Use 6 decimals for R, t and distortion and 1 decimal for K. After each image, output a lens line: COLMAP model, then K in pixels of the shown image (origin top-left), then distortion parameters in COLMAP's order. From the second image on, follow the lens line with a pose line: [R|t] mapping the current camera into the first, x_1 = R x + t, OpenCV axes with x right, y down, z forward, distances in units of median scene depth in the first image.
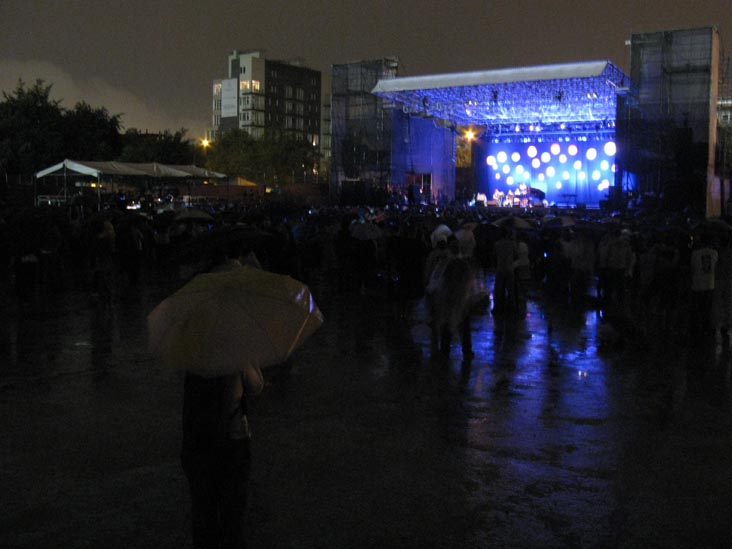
lens RADIAL K [[787.5, 0, 363.6], [0, 787.5, 258.5], [0, 0, 1]] dist [-0.187862, 0.193229]
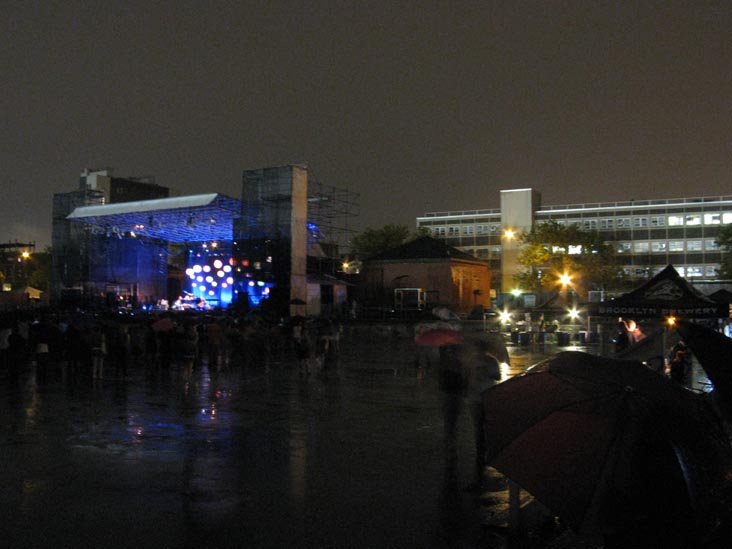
lens RADIAL K [[780.5, 0, 365.2], [0, 780.5, 252.5], [0, 0, 1]] dist [-0.195203, 0.217411]
pose [[0.996335, -0.002927, 0.085491, 0.343690], [0.015091, 0.989753, -0.141991, 0.018357], [-0.084199, 0.142761, 0.986169, -0.201440]]
